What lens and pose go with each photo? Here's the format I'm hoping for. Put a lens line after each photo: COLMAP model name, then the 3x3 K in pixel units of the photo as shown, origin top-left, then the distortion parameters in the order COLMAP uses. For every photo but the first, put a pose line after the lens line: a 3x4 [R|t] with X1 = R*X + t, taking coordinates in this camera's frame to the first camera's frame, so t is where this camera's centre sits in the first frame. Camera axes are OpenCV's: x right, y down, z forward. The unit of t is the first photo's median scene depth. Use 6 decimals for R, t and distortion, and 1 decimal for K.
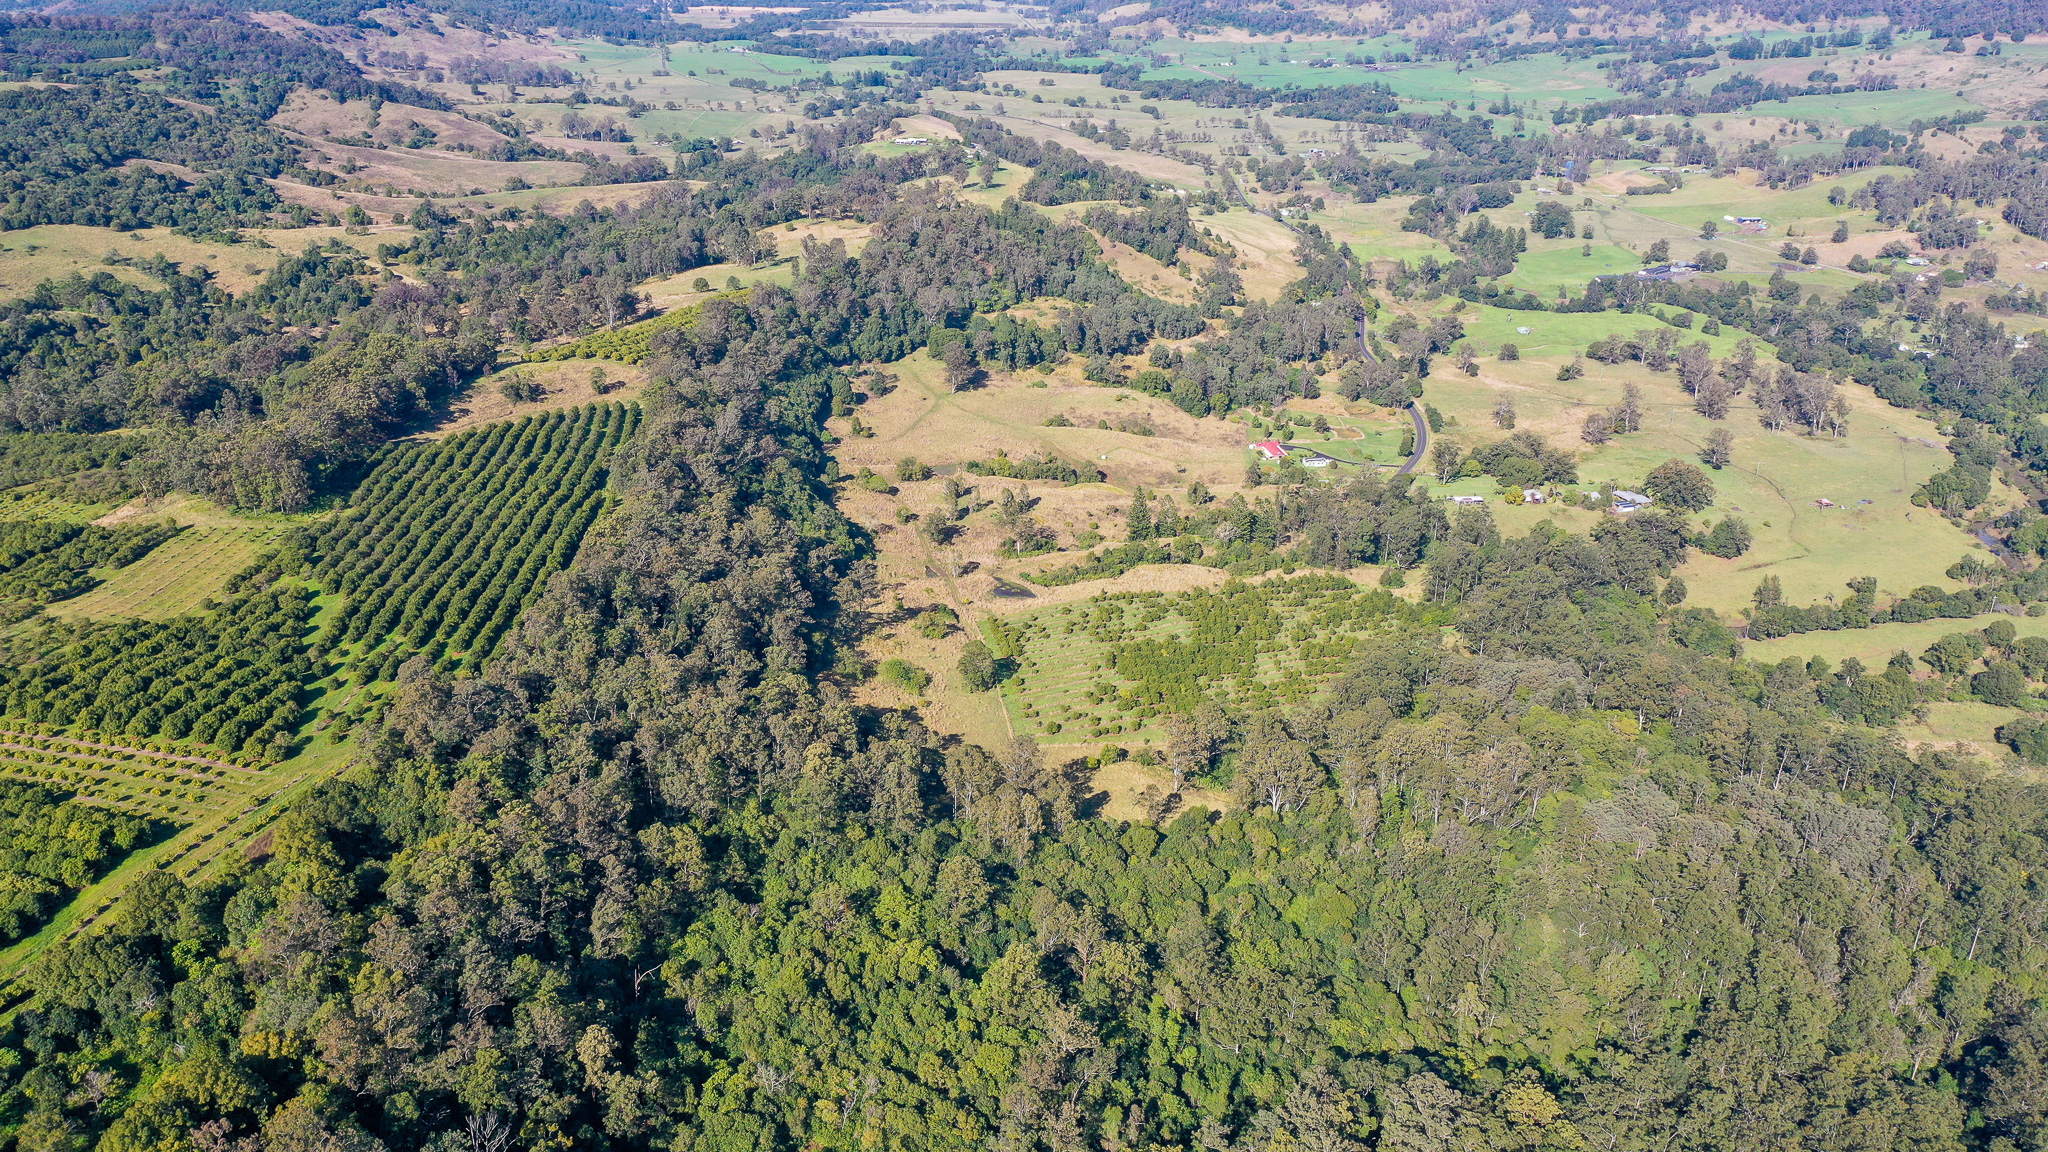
lens RADIAL K [[1628.0, 0, 1026.6], [0, 1628.0, 576.5], [0, 0, 1]] dist [-0.005690, 0.001677]
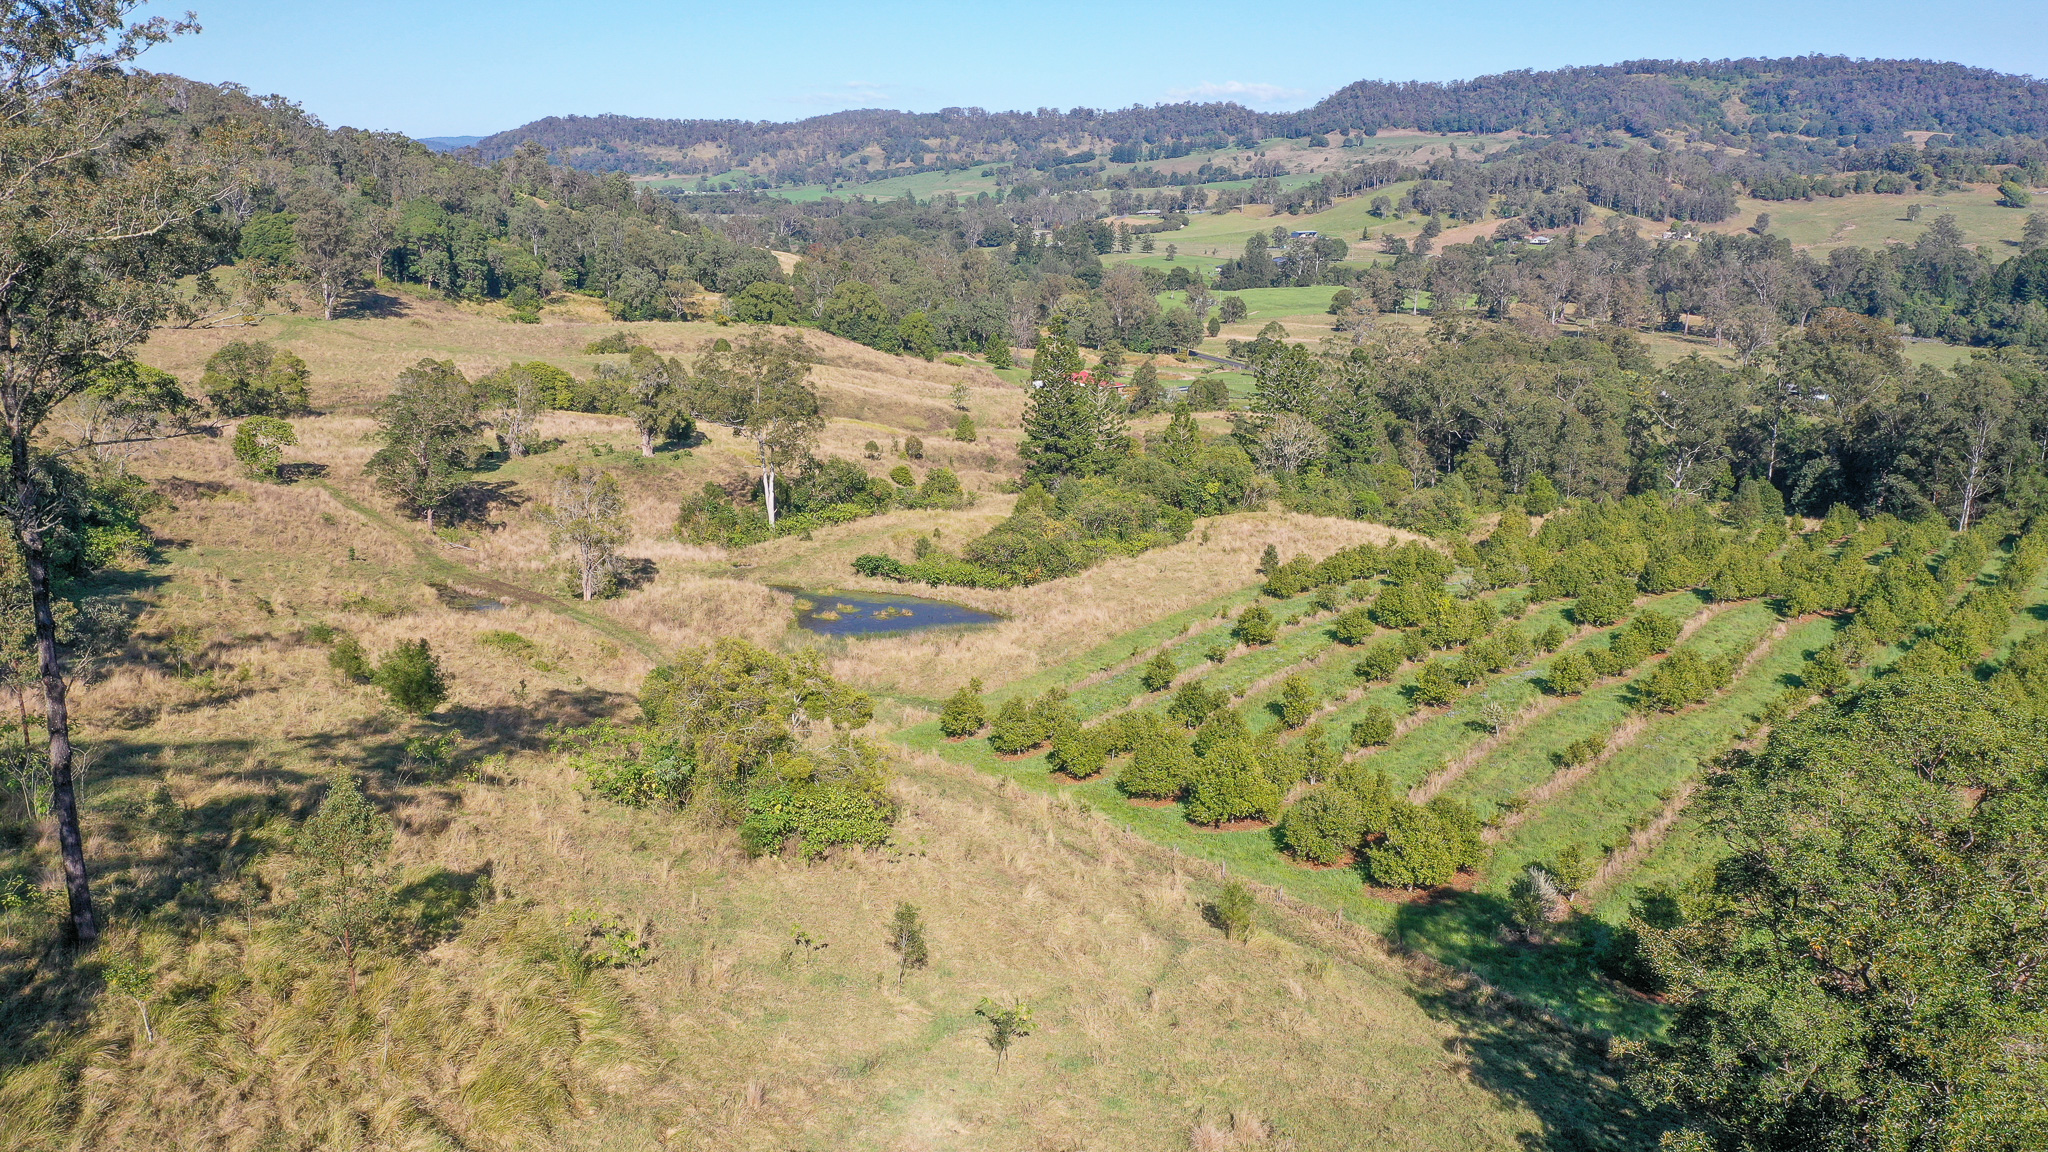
lens RADIAL K [[1628.0, 0, 1025.0], [0, 1628.0, 574.4], [0, 0, 1]] dist [-0.005690, 0.001677]
pose [[0.910240, -0.110828, 0.398973, -0.043472], [0.164539, 0.980990, -0.102887, 0.014691], [-0.379986, 0.159299, 0.911172, 0.459100]]
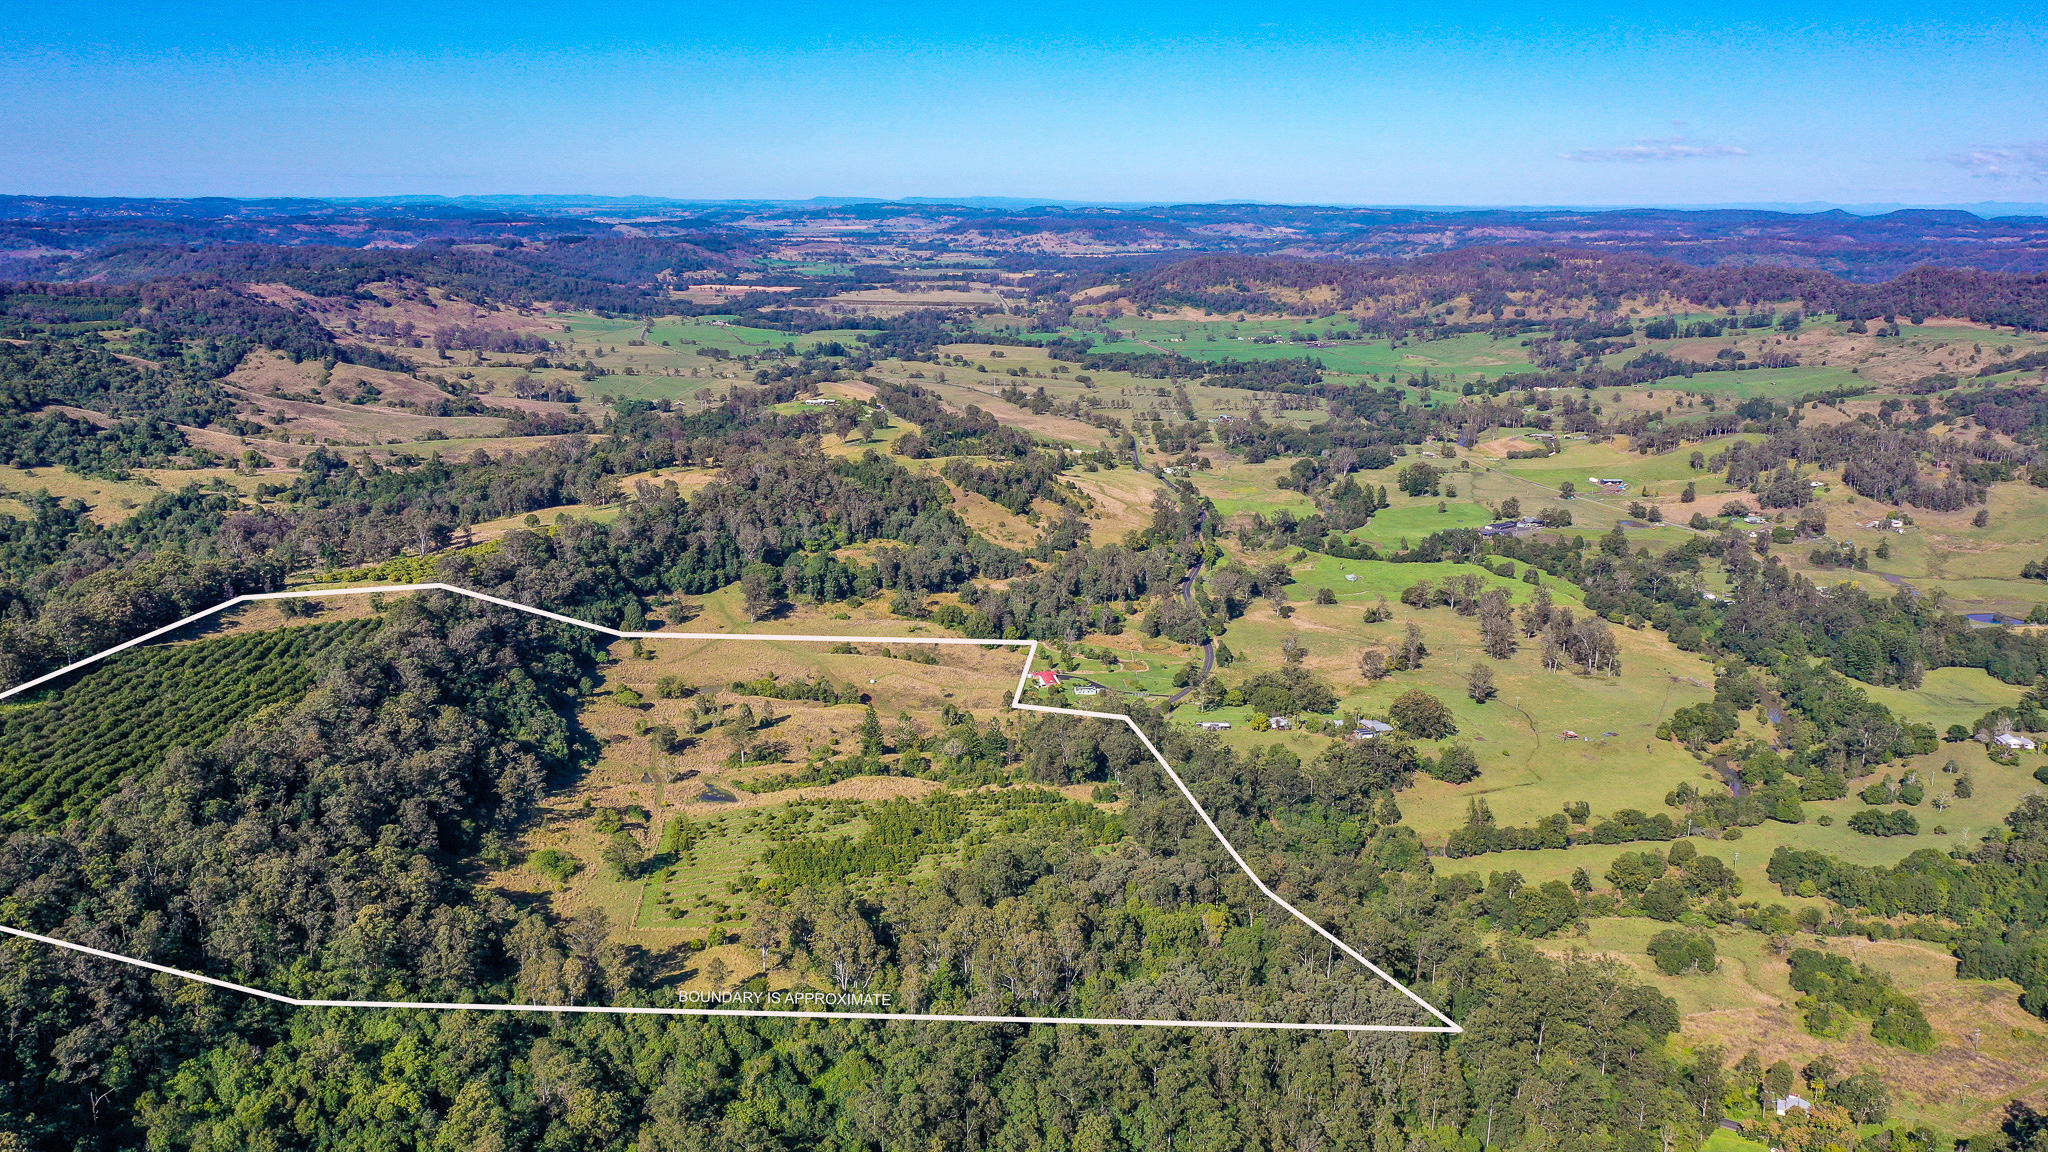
lens RADIAL K [[1628.0, 0, 1023.8], [0, 1628.0, 568.5], [0, 0, 1]] dist [-0.005690, 0.001677]
pose [[0.999796, 0.011437, -0.016645, 0.120186], [-0.014066, 0.985754, -0.167607, 0.021898], [0.014491, 0.167807, 0.985713, -0.033446]]
